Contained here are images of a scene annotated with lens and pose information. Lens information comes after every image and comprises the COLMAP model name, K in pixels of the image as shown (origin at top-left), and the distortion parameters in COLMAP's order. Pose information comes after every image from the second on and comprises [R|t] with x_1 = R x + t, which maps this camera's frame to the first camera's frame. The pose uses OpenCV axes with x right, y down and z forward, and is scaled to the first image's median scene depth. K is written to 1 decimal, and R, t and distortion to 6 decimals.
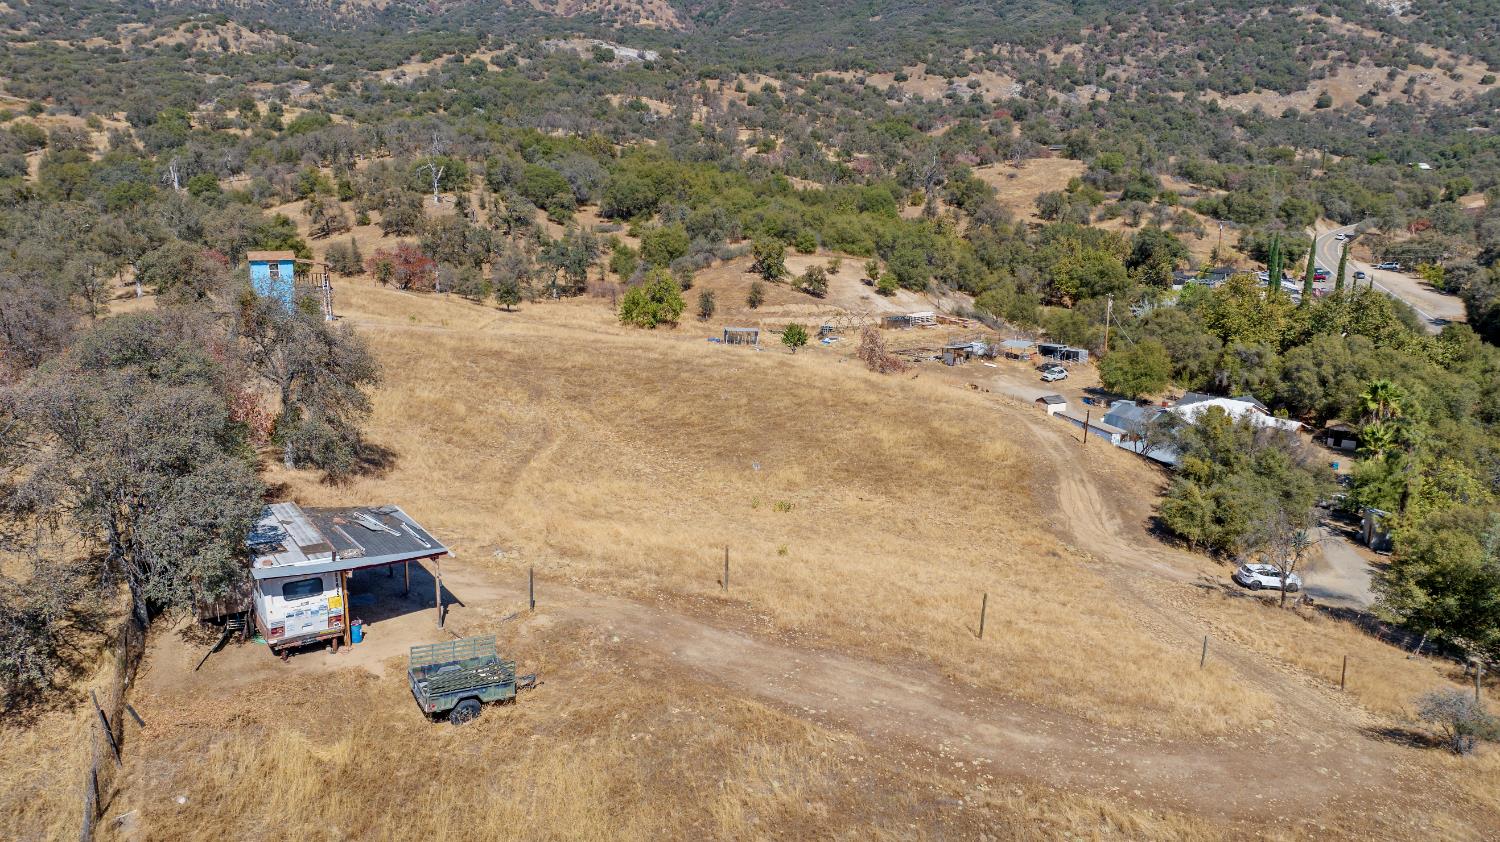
lens RADIAL K [[1060.9, 0, 758.2], [0, 1060.9, 419.7], [0, 0, 1]] dist [-0.053395, 0.069358]
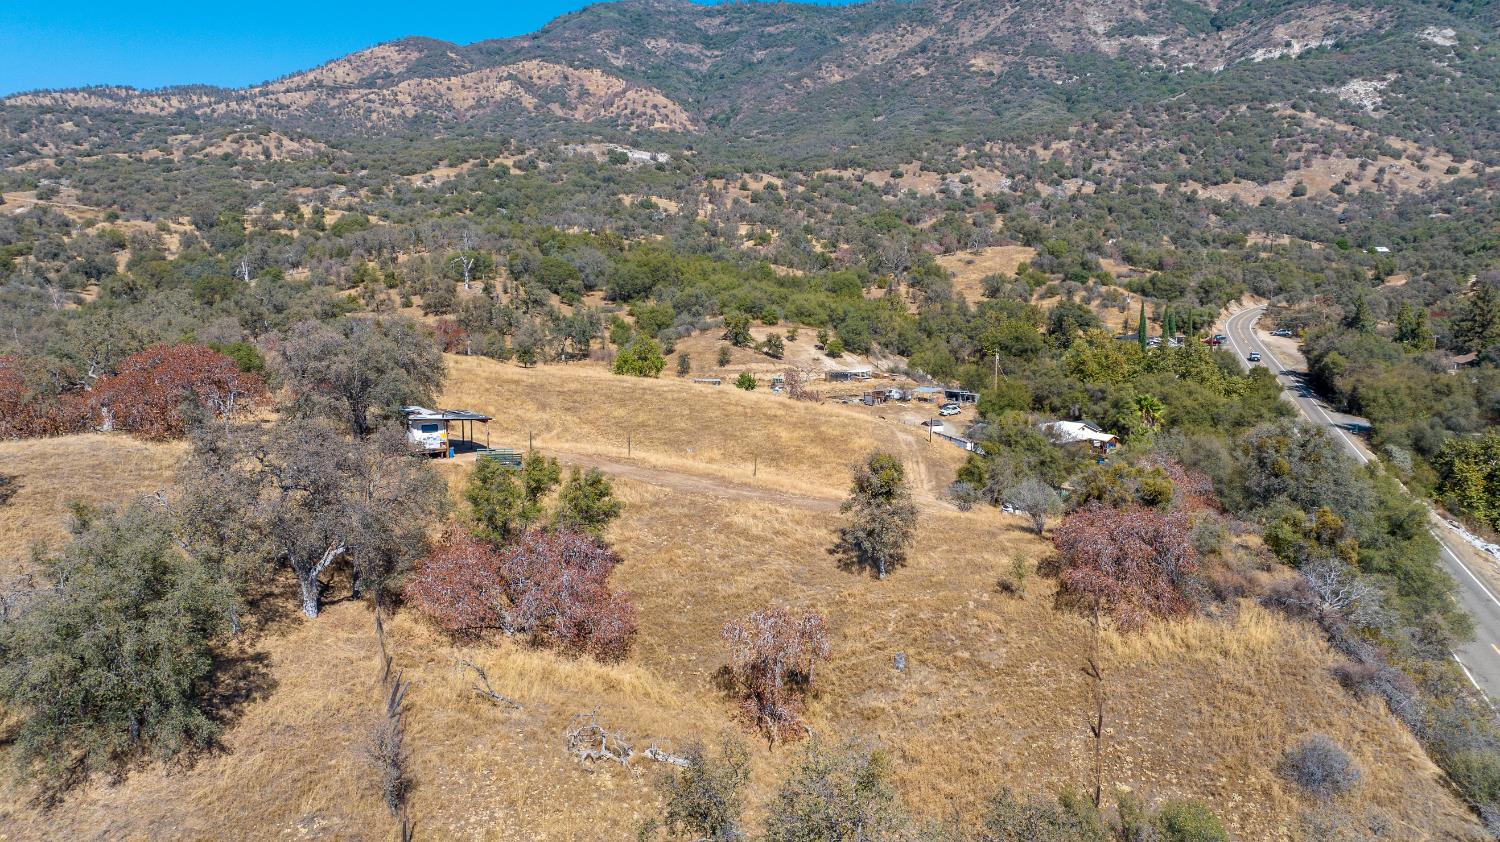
lens RADIAL K [[1060.9, 0, 756.5], [0, 1060.9, 419.5], [0, 0, 1]] dist [-0.053395, 0.069358]
pose [[0.999778, -0.010140, -0.018490, 0.031163], [0.008526, 0.996313, -0.085368, 0.033529], [0.019288, 0.085191, 0.996178, -0.124355]]
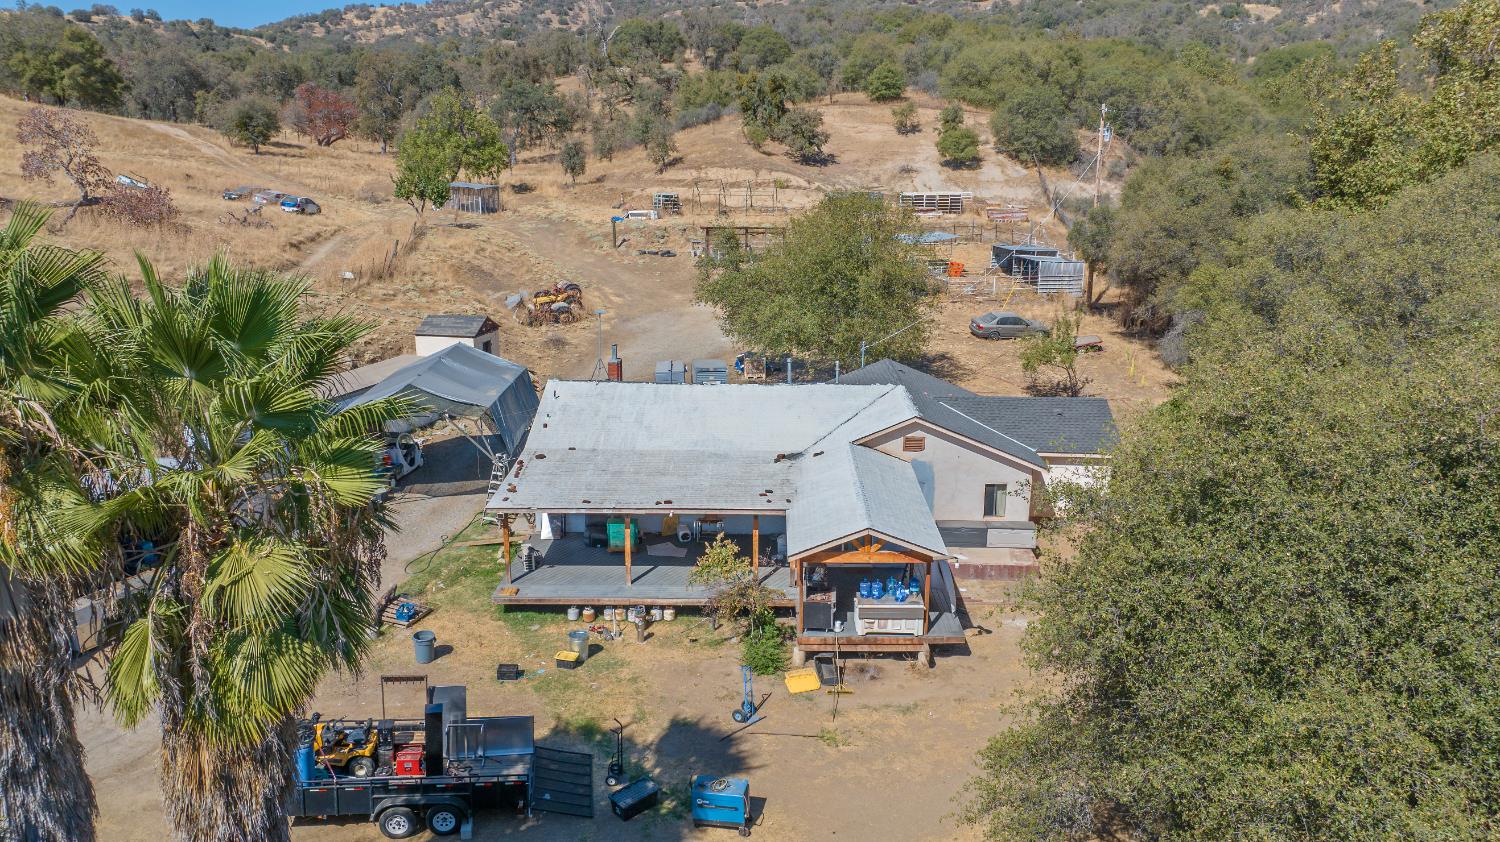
lens RADIAL K [[1060.9, 0, 744.8], [0, 1060.9, 416.8], [0, 0, 1]] dist [-0.053395, 0.069358]
pose [[0.787230, 0.146836, -0.598923, 0.220323], [-0.126991, 0.989022, 0.075558, -0.010787], [0.603442, 0.016576, 0.797234, 0.293835]]
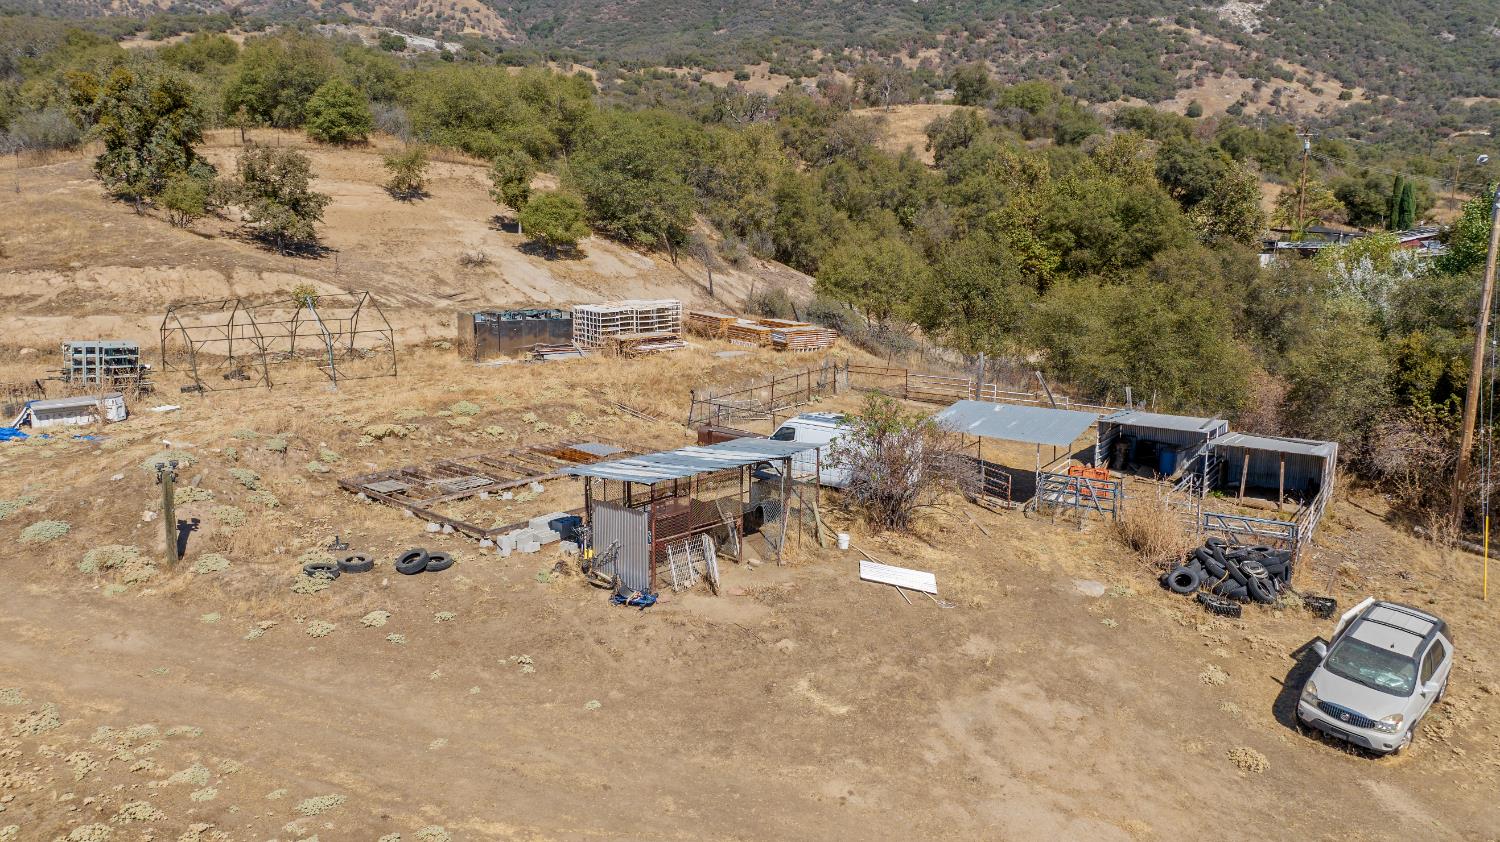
lens RADIAL K [[1060.9, 0, 753.3], [0, 1060.9, 412.4], [0, 0, 1]] dist [-0.053395, 0.069358]
pose [[0.991929, -0.019947, 0.125216, 0.082333], [0.024679, 0.999034, -0.036351, -0.032427], [-0.124370, 0.039148, 0.991463, 0.389117]]
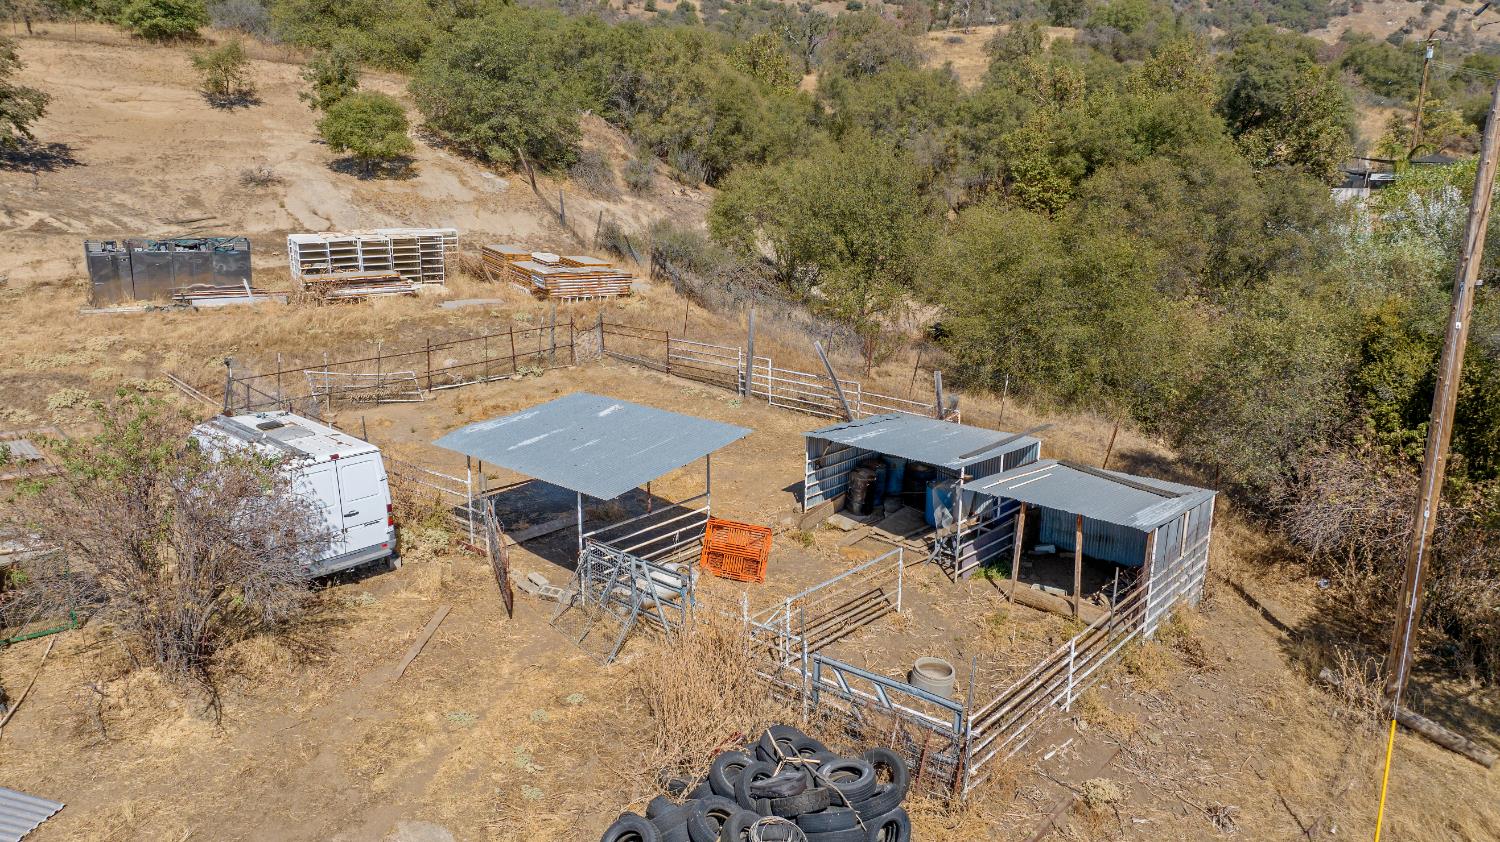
lens RADIAL K [[1060.9, 0, 751.3], [0, 1060.9, 406.5], [0, 0, 1]] dist [-0.053395, 0.069358]
pose [[0.999892, 0.006300, 0.013240, 0.124934], [-0.006477, 0.999889, 0.013411, -0.036974], [-0.013154, -0.013495, 0.999822, 0.426373]]
